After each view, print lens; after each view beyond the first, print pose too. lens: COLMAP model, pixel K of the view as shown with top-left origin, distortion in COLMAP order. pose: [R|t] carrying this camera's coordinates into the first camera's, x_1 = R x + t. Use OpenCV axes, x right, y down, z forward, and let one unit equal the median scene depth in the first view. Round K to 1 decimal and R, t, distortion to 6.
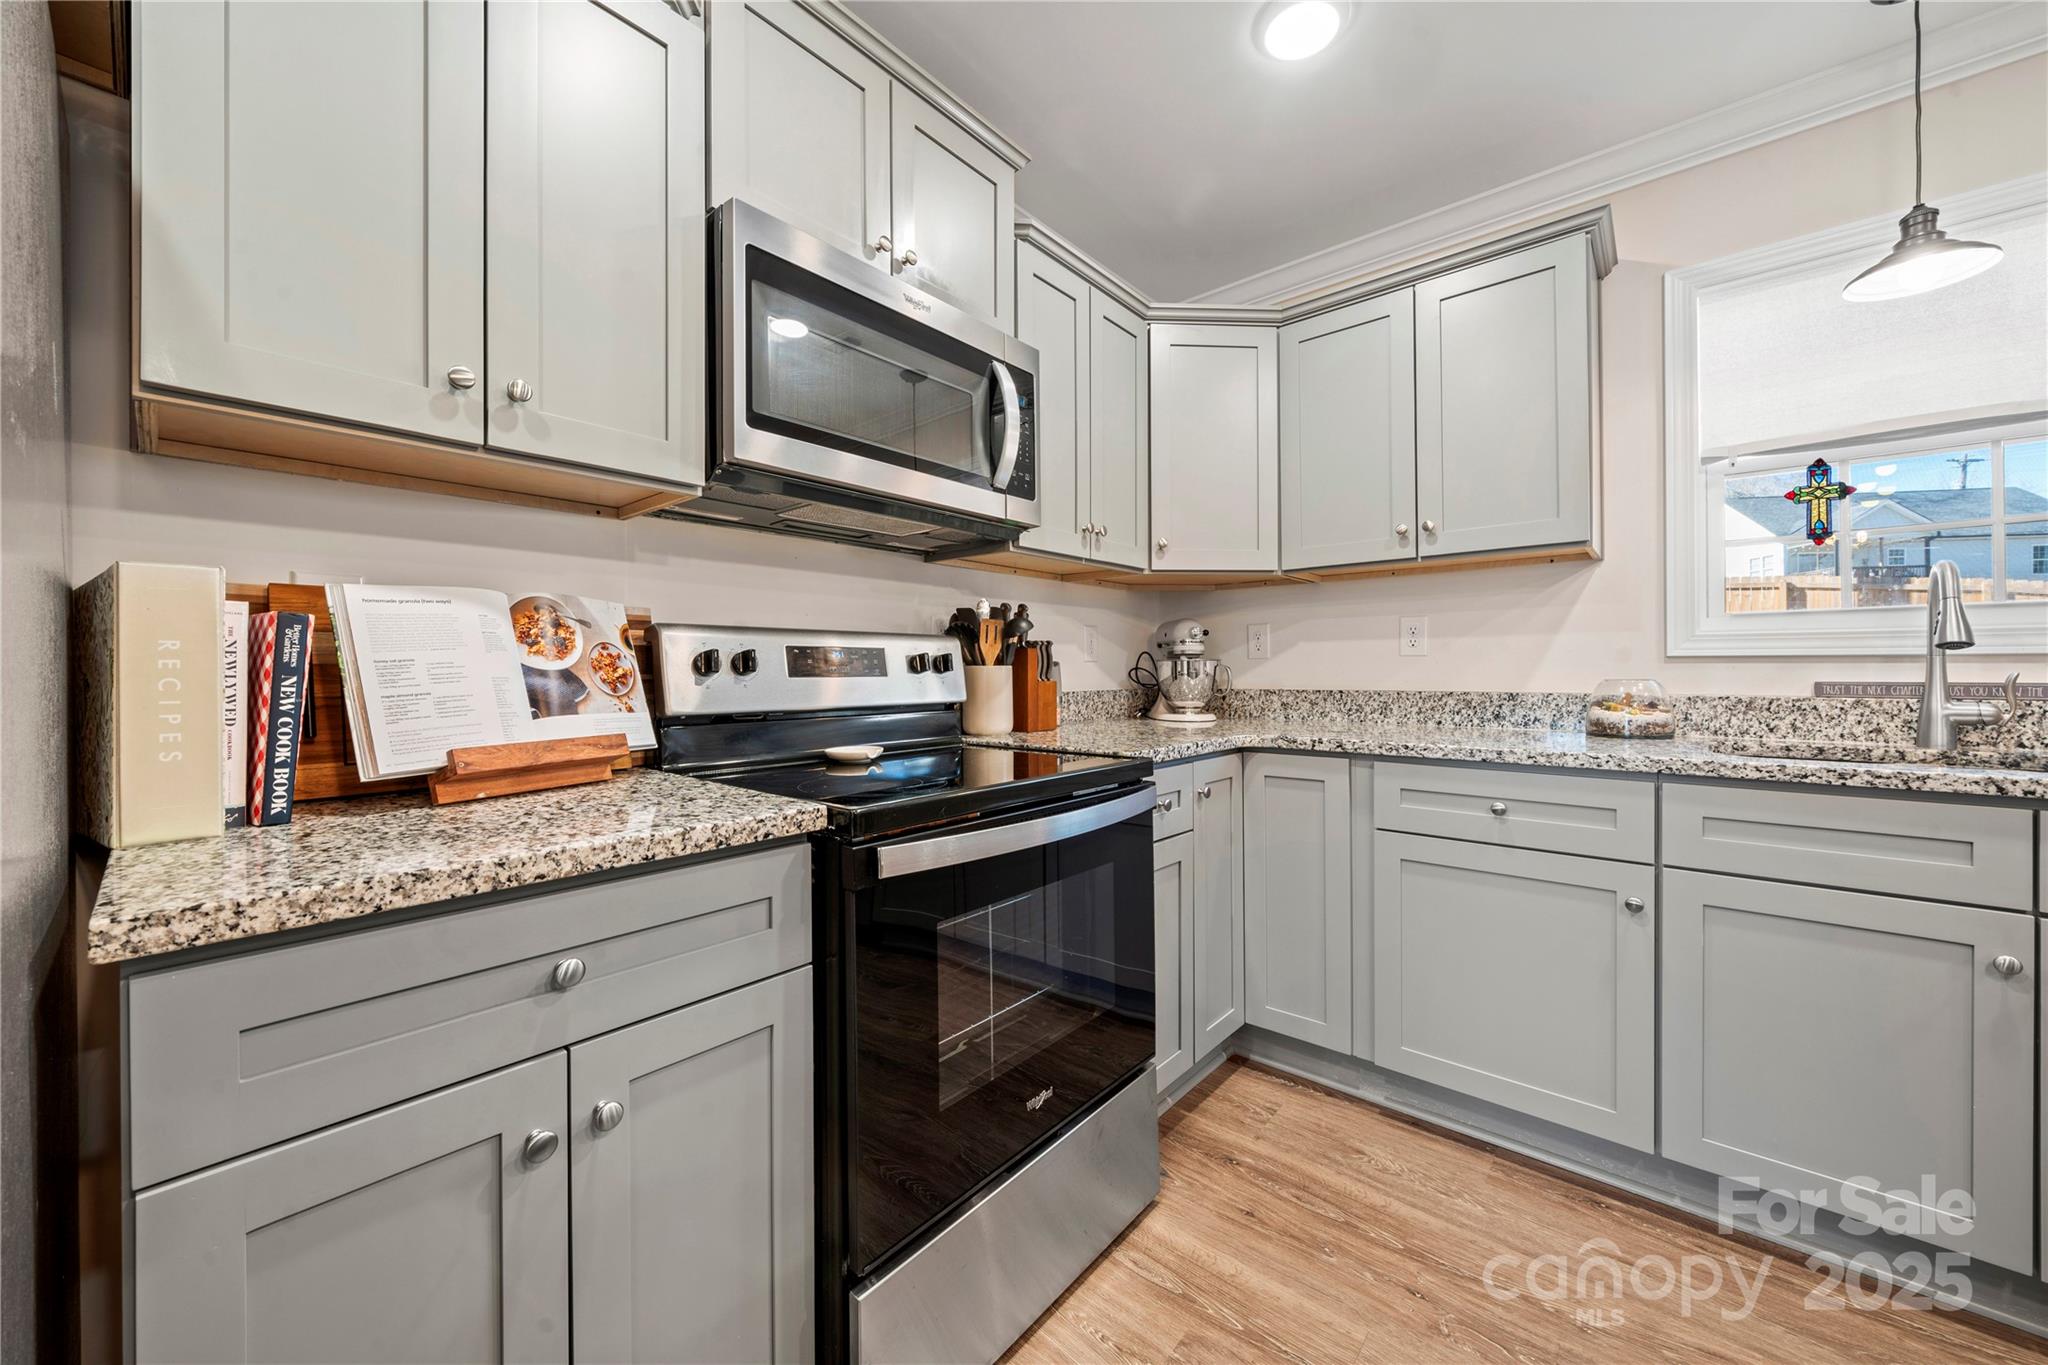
lens RADIAL K [[750.5, 0, 1016.7], [0, 750.5, 672.5], [0, 0, 1]] dist [-0.000022, -0.000017]
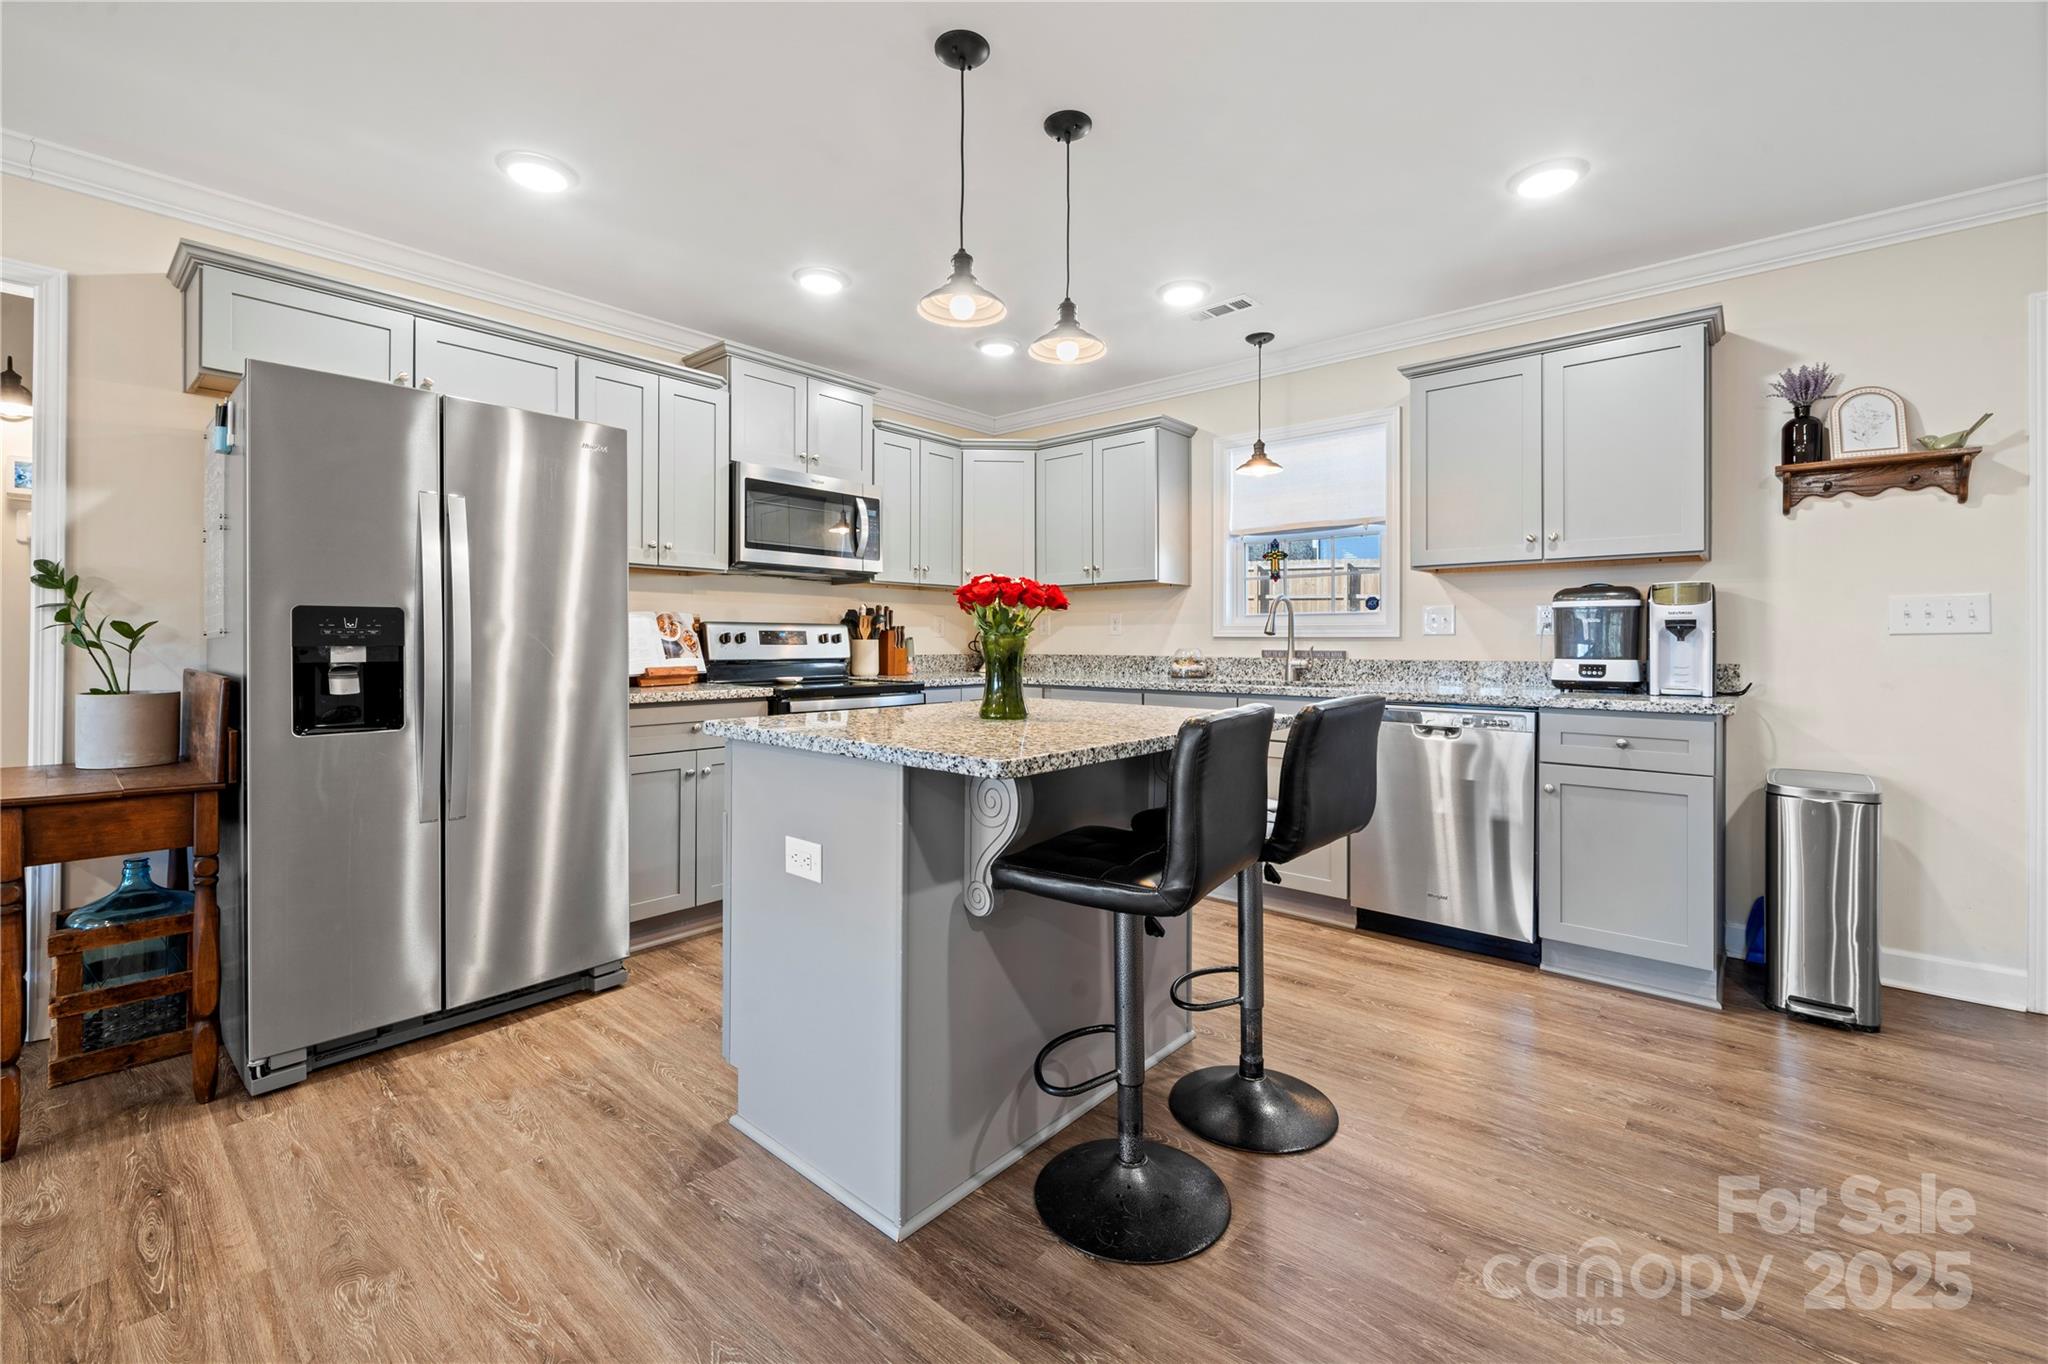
lens RADIAL K [[850.6, 0, 1018.9], [0, 850.6, 644.4], [0, 0, 1]] dist [0.000734, 0.000531]
pose [[0.999981, 0.005917, 0.001689, 0.401338], [-0.005918, 0.999982, 0.000295, 0.000015], [-0.001687, -0.000305, 0.999999, -1.331077]]
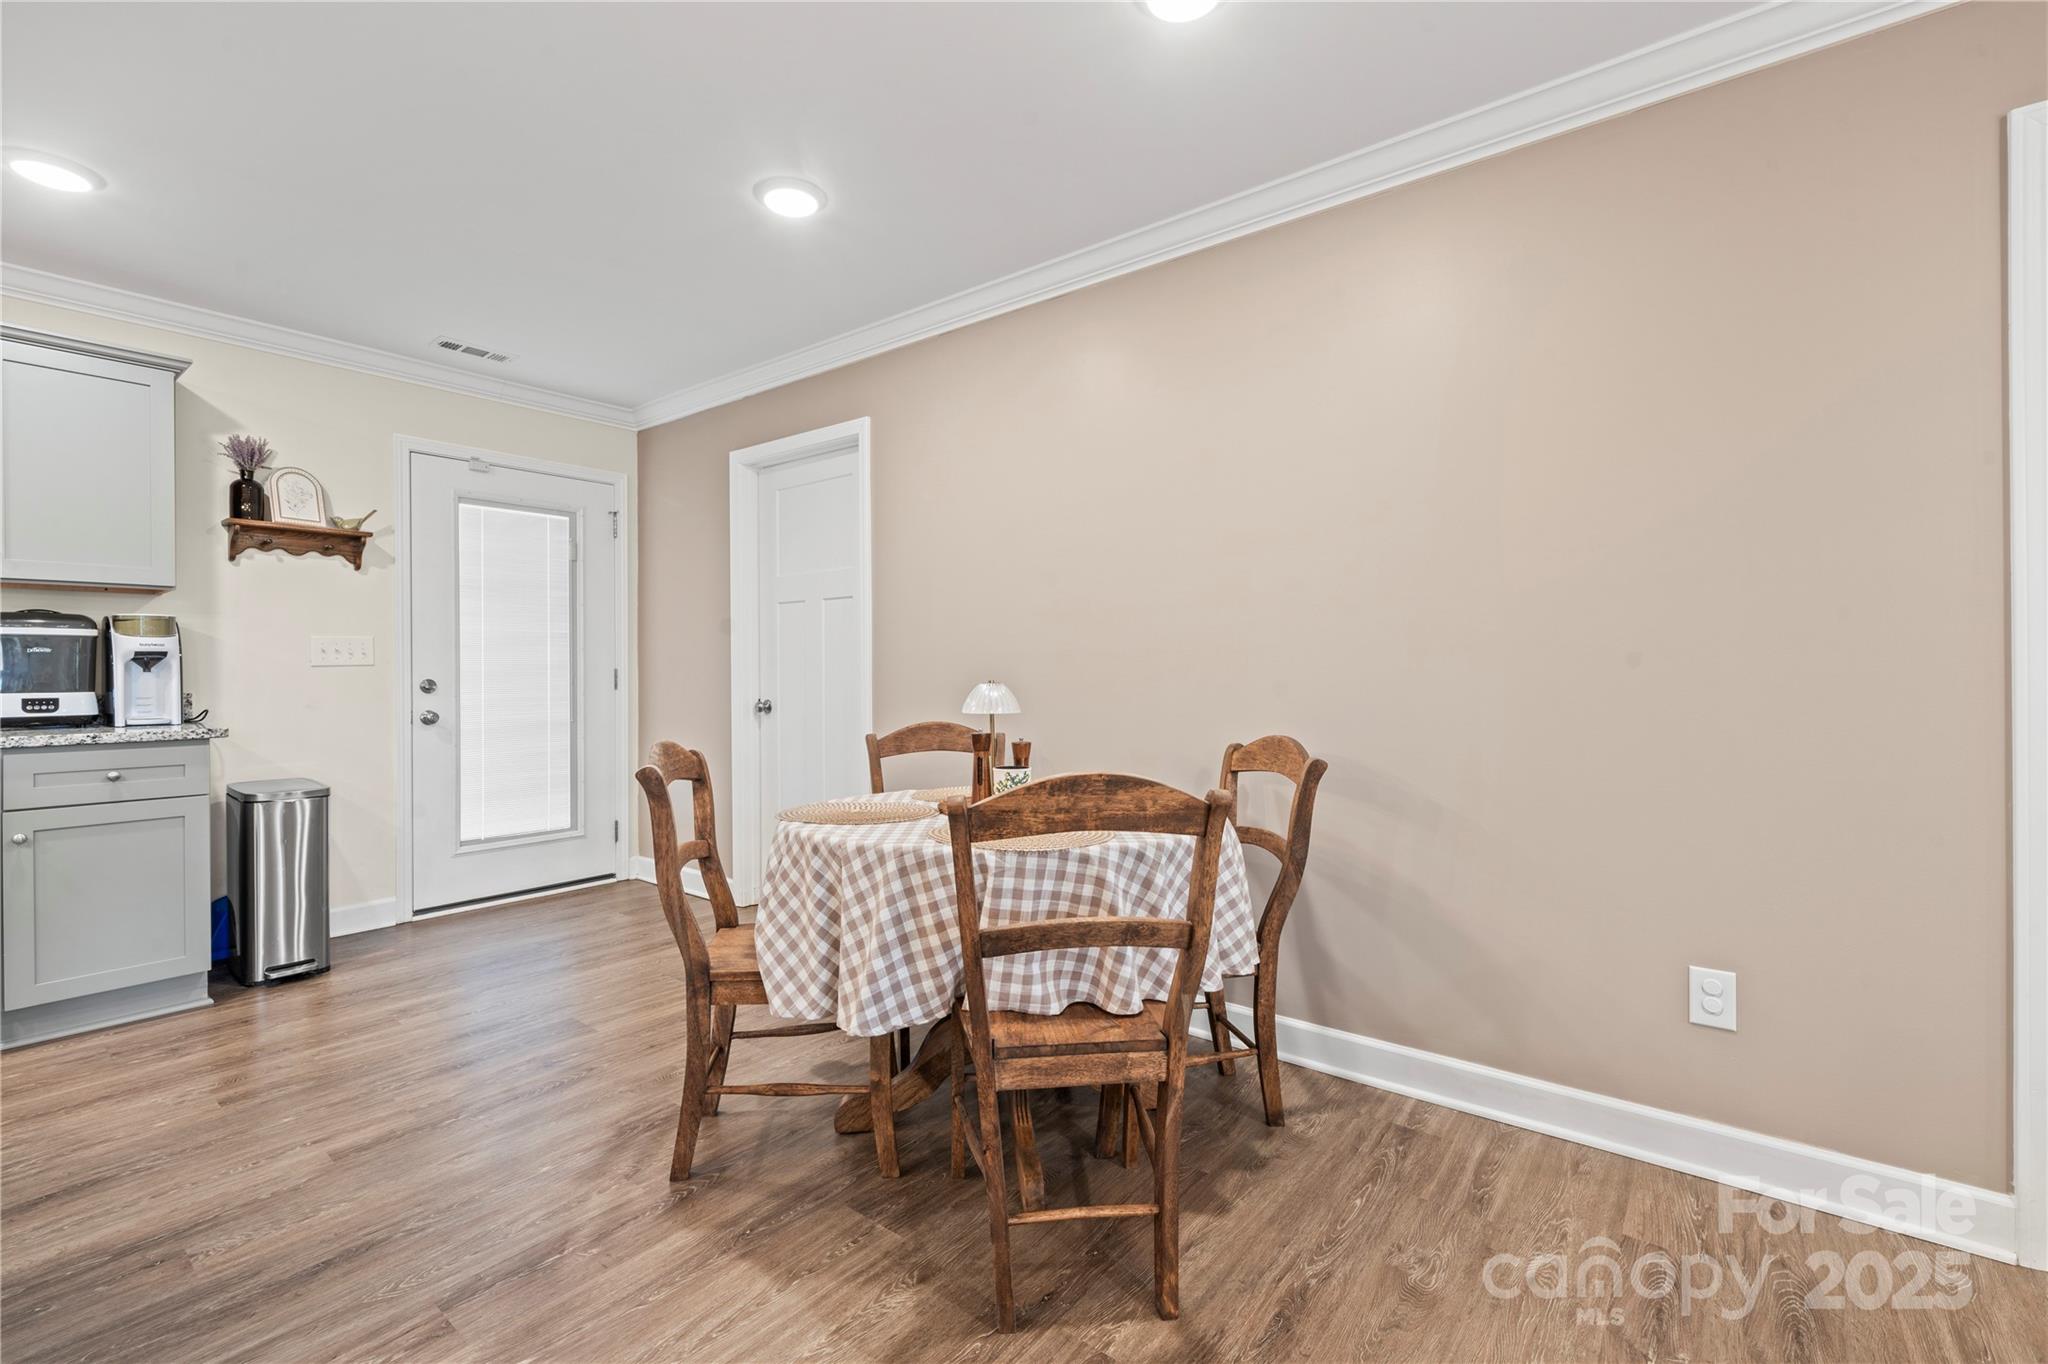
lens RADIAL K [[884.6, 0, 1024.0], [0, 884.6, 682.0], [0, 0, 1]] dist [-0.001189, -0.000117]
pose [[-0.046122, -0.010468, 0.998881, -0.142453], [0.004753, 0.999931, 0.010698, -0.004348], [-0.998925, 0.005241, -0.046069, -1.342376]]
